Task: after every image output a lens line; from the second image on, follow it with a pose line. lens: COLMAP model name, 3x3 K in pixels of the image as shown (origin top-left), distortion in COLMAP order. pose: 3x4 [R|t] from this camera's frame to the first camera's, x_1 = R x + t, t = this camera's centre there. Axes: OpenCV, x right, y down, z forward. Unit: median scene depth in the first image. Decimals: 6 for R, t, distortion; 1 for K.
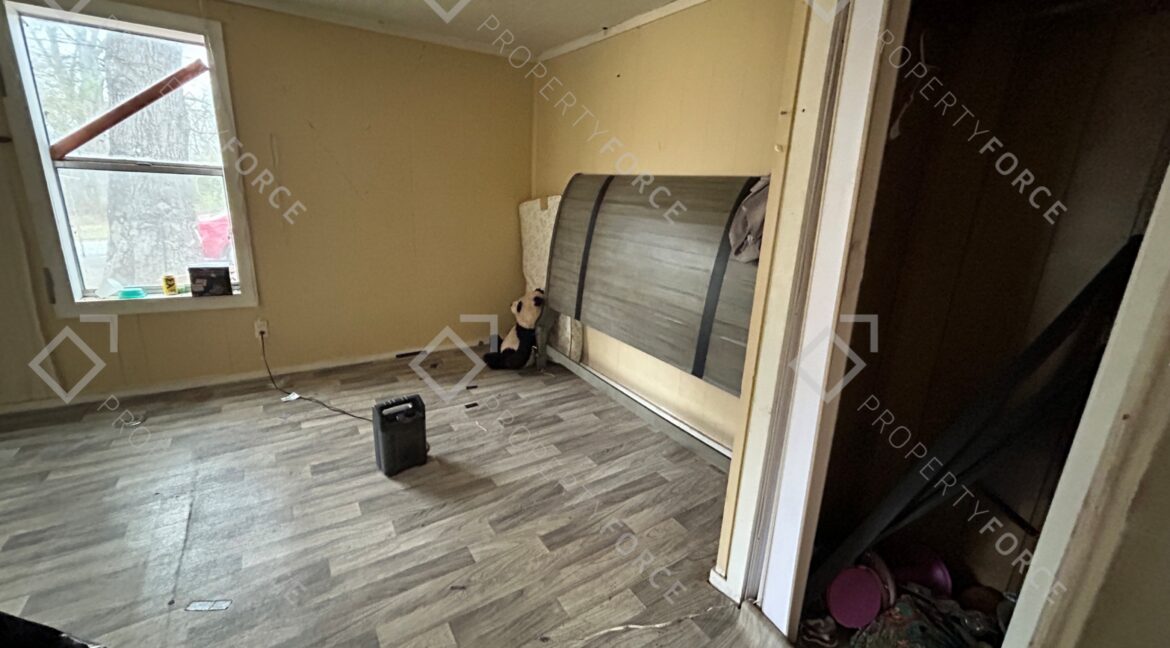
lens RADIAL K [[471.3, 0, 582.6], [0, 471.3, 322.4], [0, 0, 1]] dist [-0.000187, 0.001186]
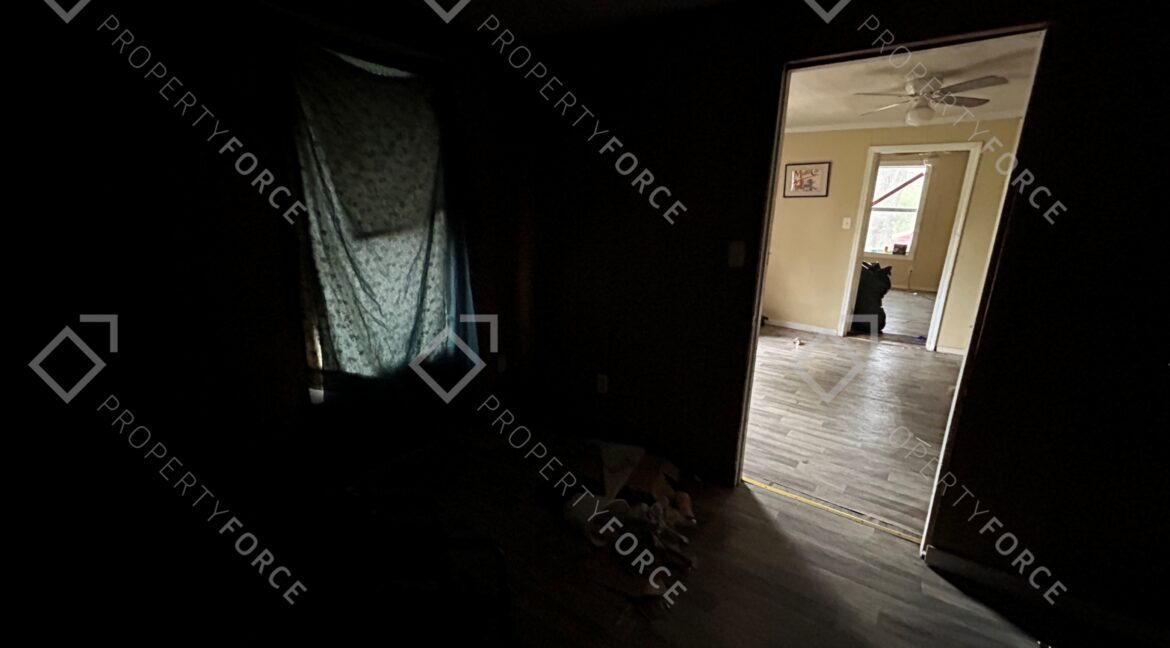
lens RADIAL K [[471.3, 0, 581.3], [0, 471.3, 323.8], [0, 0, 1]] dist [-0.000187, 0.001186]
pose [[0.325377, 0.200690, -0.924042, 1.399060], [-0.249499, 0.960808, 0.120820, 0.517642], [0.912075, 0.191236, 0.362697, -1.822025]]
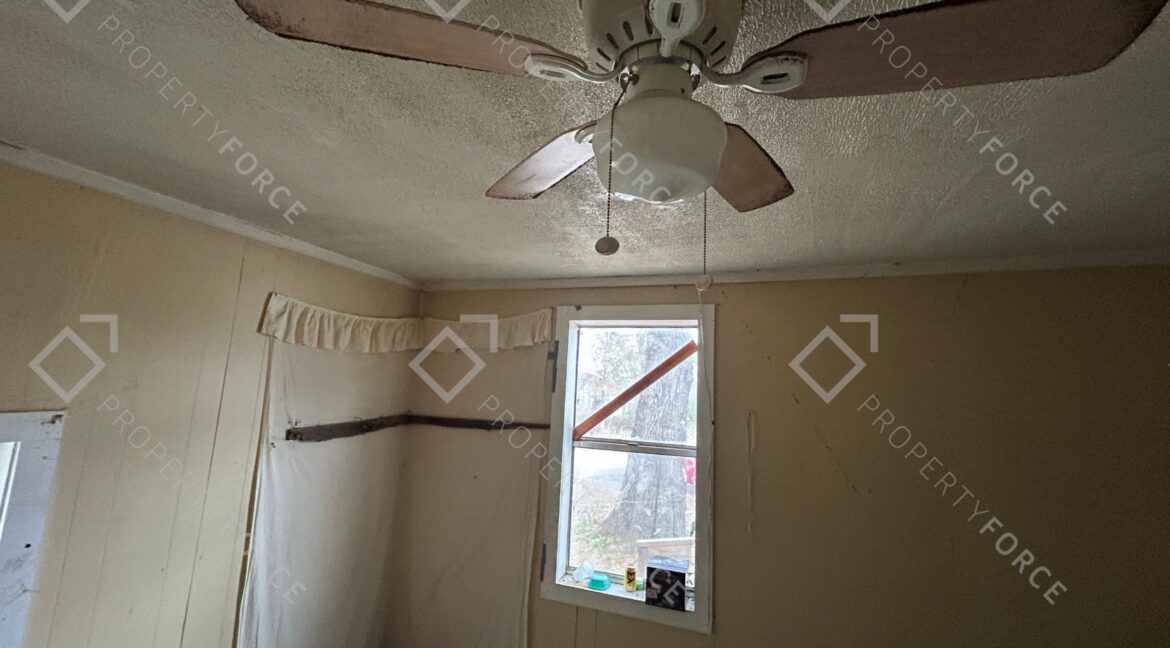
lens RADIAL K [[471.3, 0, 583.3], [0, 471.3, 324.4], [0, 0, 1]] dist [-0.000187, 0.001186]
pose [[0.615707, -0.132837, -0.776698, -0.191941], [-0.221659, 0.916688, -0.332493, -0.220994], [0.756157, 0.376880, 0.534966, 0.302717]]
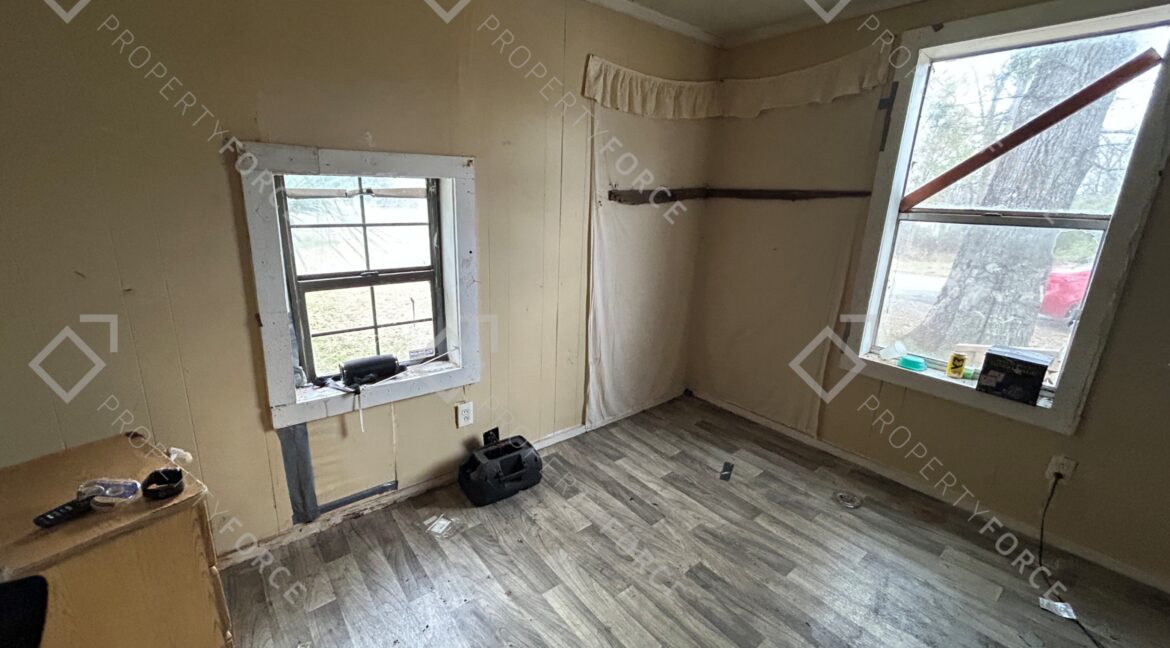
lens RADIAL K [[471.3, 0, 584.4], [0, 471.3, 321.8], [0, 0, 1]] dist [-0.000187, 0.001186]
pose [[0.107040, 0.210946, -0.971619, -0.214551], [-0.292180, 0.940759, 0.172057, -0.109918], [0.950354, 0.265471, 0.162333, 0.291733]]
